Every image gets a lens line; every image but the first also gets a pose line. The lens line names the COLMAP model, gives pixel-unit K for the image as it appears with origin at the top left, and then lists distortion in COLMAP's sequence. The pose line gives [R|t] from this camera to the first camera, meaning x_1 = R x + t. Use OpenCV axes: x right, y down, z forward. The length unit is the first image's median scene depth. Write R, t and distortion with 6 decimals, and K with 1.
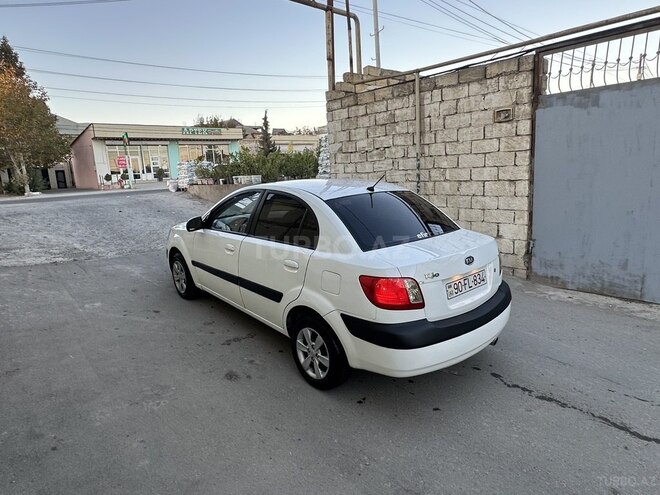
lens RADIAL K [[412.2, 0, 328.5], [0, 412.2, 247.4], [0, 0, 1]] dist [-0.004575, 0.002608]
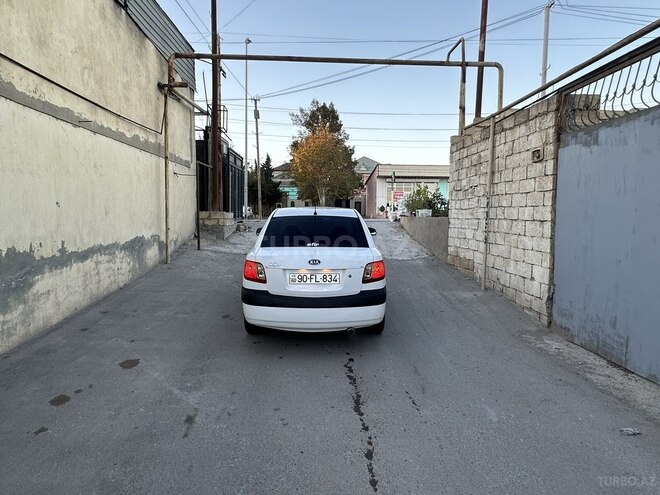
lens RADIAL K [[412.2, 0, 328.5], [0, 412.2, 248.4], [0, 0, 1]] dist [-0.004575, 0.002608]
pose [[0.765798, 0.108300, -0.633897, 0.680380], [-0.161789, 0.986458, -0.026919, 0.007654], [0.622397, 0.123172, 0.772949, -0.049887]]
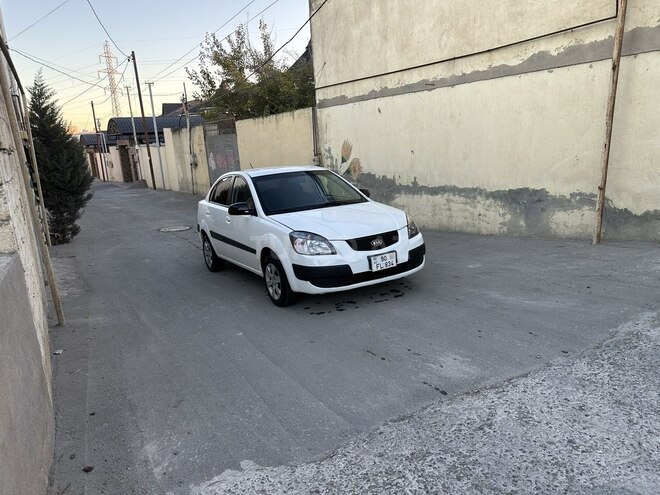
lens RADIAL K [[459.1, 0, 330.6], [0, 459.1, 248.1], [0, 0, 1]] dist [0.066480, -0.075618]
pose [[-0.978101, 0.056174, 0.200407, -0.382491], [0.133540, 0.907942, 0.397252, -0.373240], [-0.159643, 0.415315, -0.895560, 1.824113]]
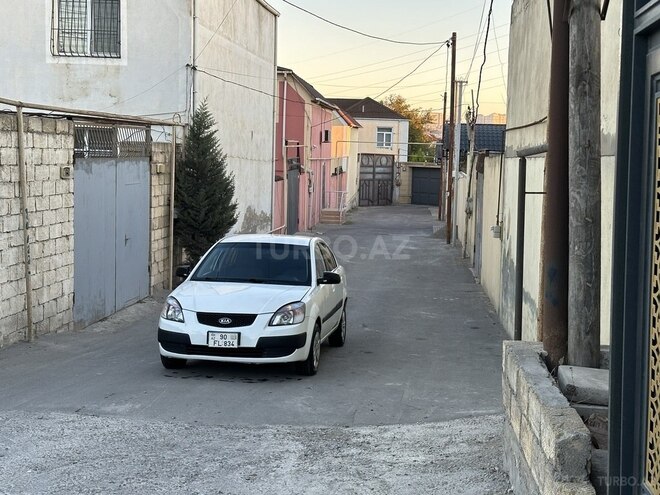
lens RADIAL K [[946.5, 0, 334.6], [0, 946.5, 248.5], [0, 0, 1]] dist [0.124864, 0.000000]
pose [[-0.658113, -0.044006, 0.751632, -1.733059], [0.147085, 0.971542, 0.185666, -0.468626], [-0.738413, 0.232743, -0.632912, 1.995833]]
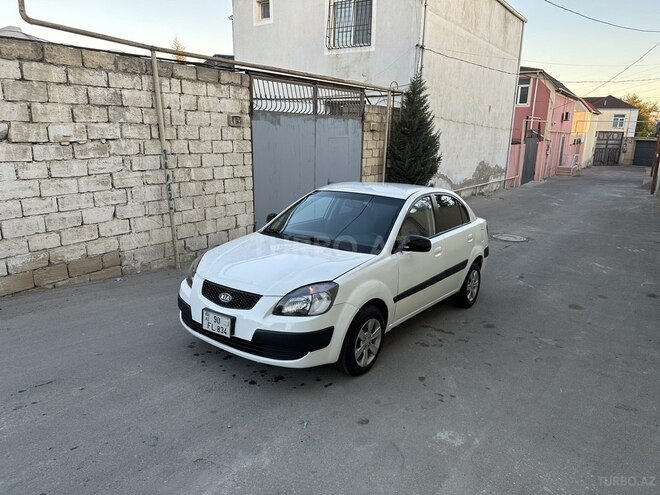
lens RADIAL K [[459.1, 0, 331.3], [0, 459.1, 250.7], [0, 0, 1]] dist [0.066480, -0.075618]
pose [[-0.221222, -0.198935, 0.954718, -0.921188], [0.176477, 0.954644, 0.239812, -0.232850], [-0.959123, 0.221538, -0.176081, 1.031853]]
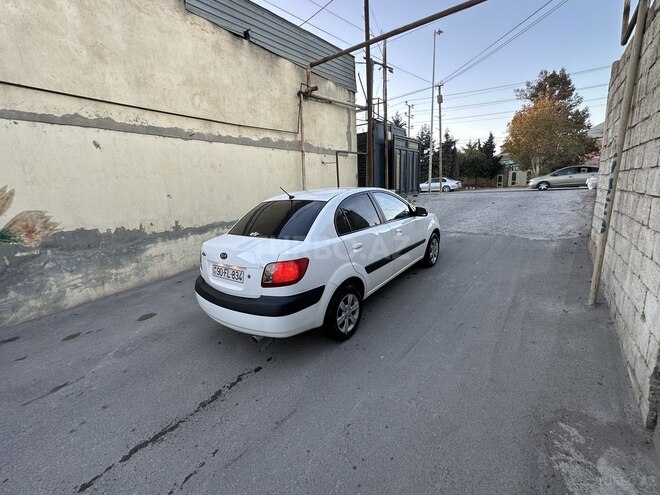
lens RADIAL K [[289.2, 0, 329.1], [0, 289.2, 248.2], [0, 0, 1]] dist [-0.002988, 0.000581]
pose [[0.181001, 0.230805, -0.956016, 0.676677], [-0.145421, 0.967668, 0.206086, -0.122948], [0.972672, 0.101723, 0.208713, 0.596170]]
